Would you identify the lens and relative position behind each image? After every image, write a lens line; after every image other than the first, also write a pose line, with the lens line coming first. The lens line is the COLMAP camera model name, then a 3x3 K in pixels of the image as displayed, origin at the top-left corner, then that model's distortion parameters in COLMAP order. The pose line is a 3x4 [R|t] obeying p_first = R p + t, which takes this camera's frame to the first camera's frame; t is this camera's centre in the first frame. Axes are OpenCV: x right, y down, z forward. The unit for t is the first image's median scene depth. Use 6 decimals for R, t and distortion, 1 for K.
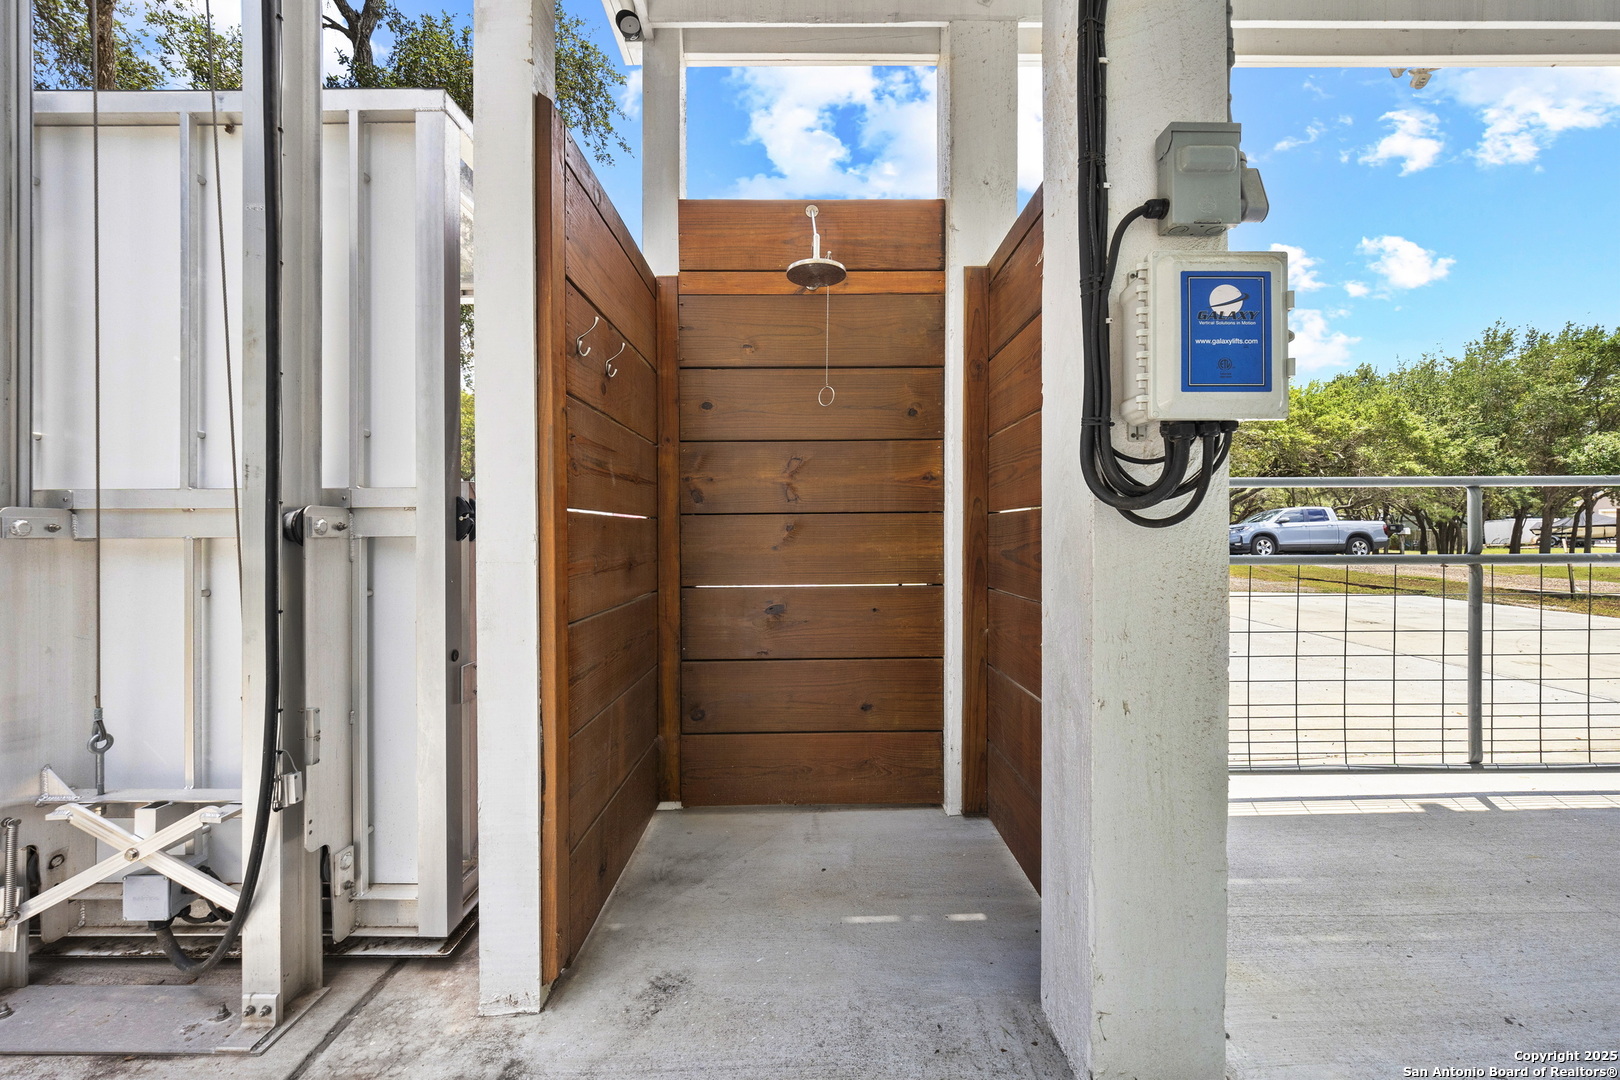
lens RADIAL K [[652.3, 0, 816.2], [0, 652.3, 537.3], [0, 0, 1]] dist [0.001170, -0.000056]
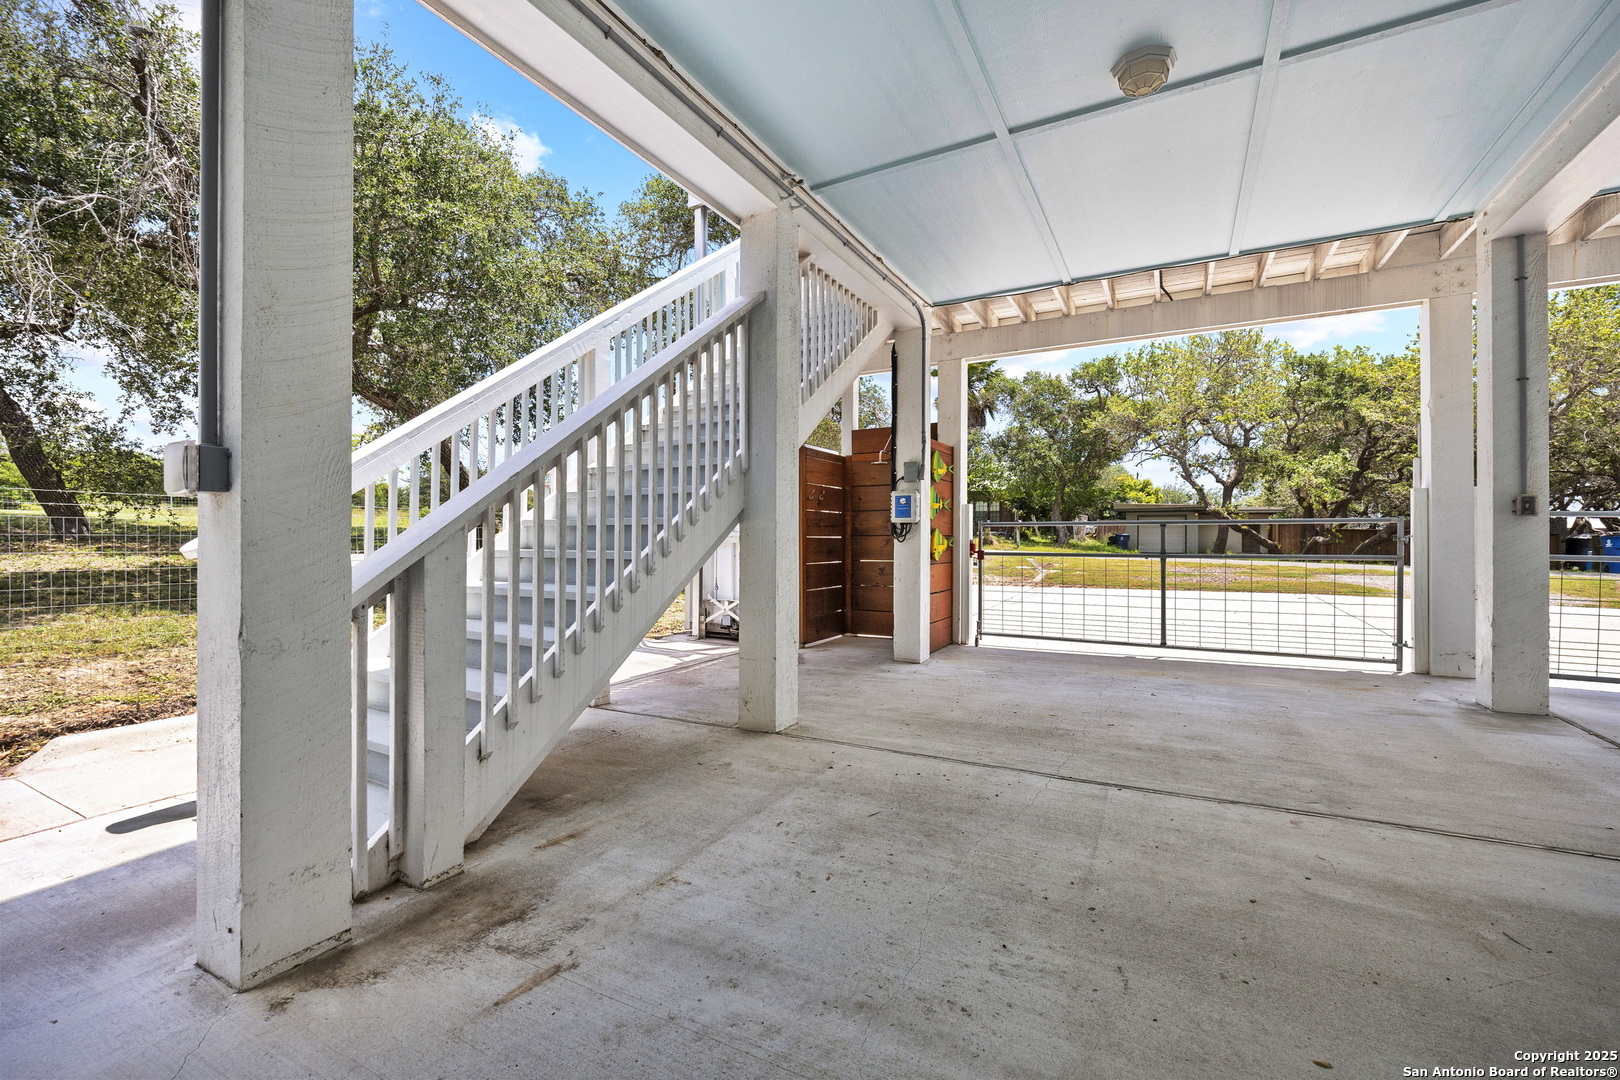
lens RADIAL K [[659.4, 0, 812.4], [0, 659.4, 536.3], [0, 0, 1]] dist [-0.011491, -0.000109]
pose [[0.871759, 0.002902, -0.489926, 1.116431], [-0.004504, 0.999988, -0.002090, -0.026084], [0.489914, 0.004029, 0.871762, -1.721970]]
